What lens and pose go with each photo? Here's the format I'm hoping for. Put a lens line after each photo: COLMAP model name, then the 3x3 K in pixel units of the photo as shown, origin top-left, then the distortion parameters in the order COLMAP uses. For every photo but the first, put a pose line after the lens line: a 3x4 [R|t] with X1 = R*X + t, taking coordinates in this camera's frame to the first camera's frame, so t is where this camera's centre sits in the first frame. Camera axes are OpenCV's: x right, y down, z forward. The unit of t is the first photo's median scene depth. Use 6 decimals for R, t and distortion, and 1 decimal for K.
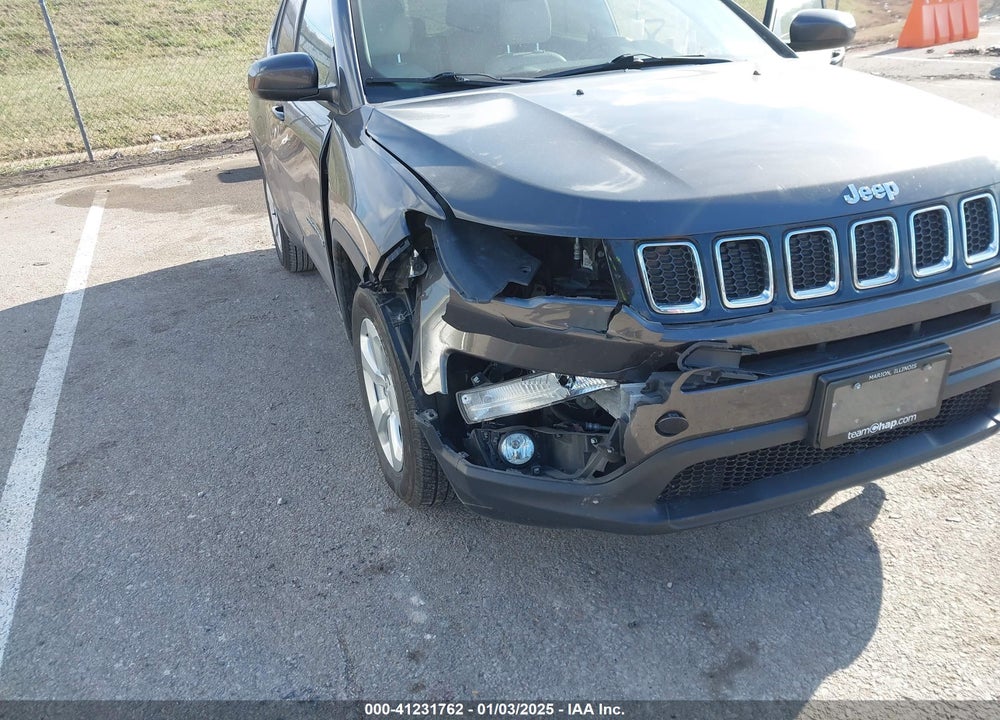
lens RADIAL K [[783.9, 0, 481.4], [0, 783.9, 374.3], [0, 0, 1]] dist [0.036722, -0.048970]
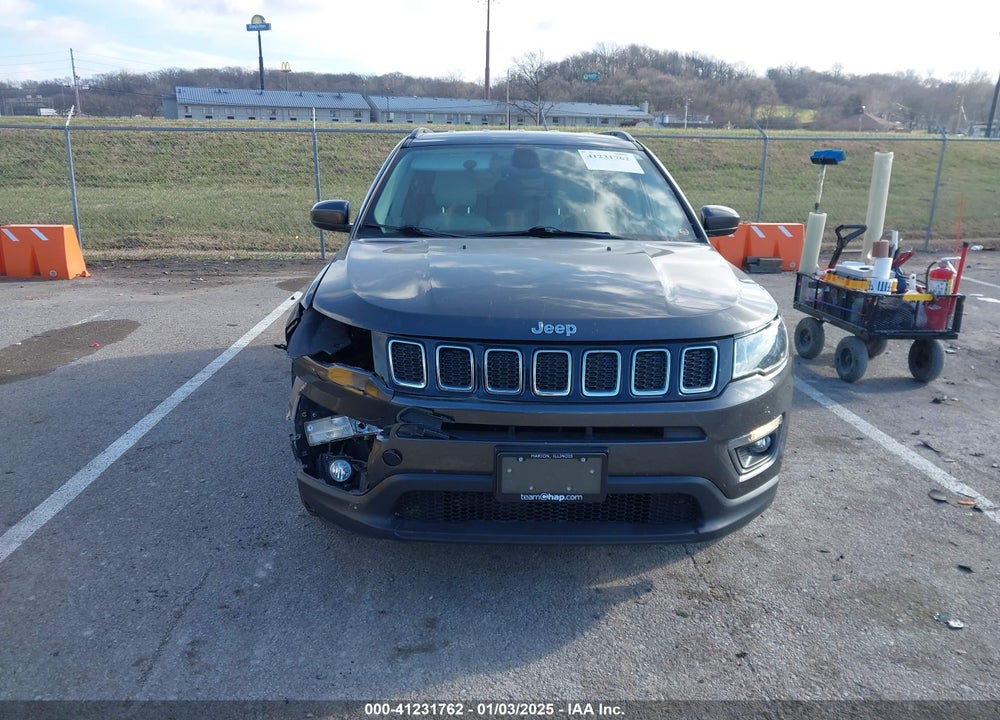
lens RADIAL K [[783.9, 0, 484.4], [0, 783.9, 356.9], [0, 0, 1]] dist [0.036722, -0.048970]
pose [[0.939289, 0.159558, -0.303773, 0.735109], [-0.212129, 0.965879, -0.148588, 0.054257], [0.269699, 0.204006, 0.941086, -0.360750]]
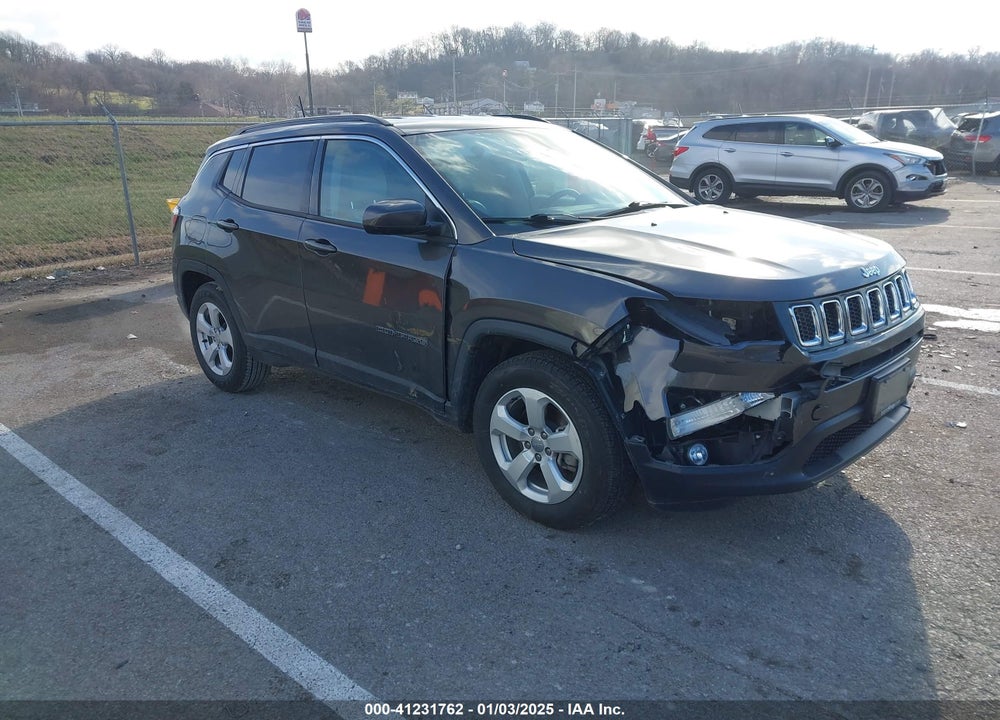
lens RADIAL K [[783.9, 0, 474.7], [0, 783.9, 361.9], [0, 0, 1]] dist [0.036722, -0.048970]
pose [[0.915399, -0.072360, 0.395990, -0.935375], [0.143793, 0.977589, -0.153765, 0.096151], [-0.375989, 0.197697, 0.905289, -0.213586]]
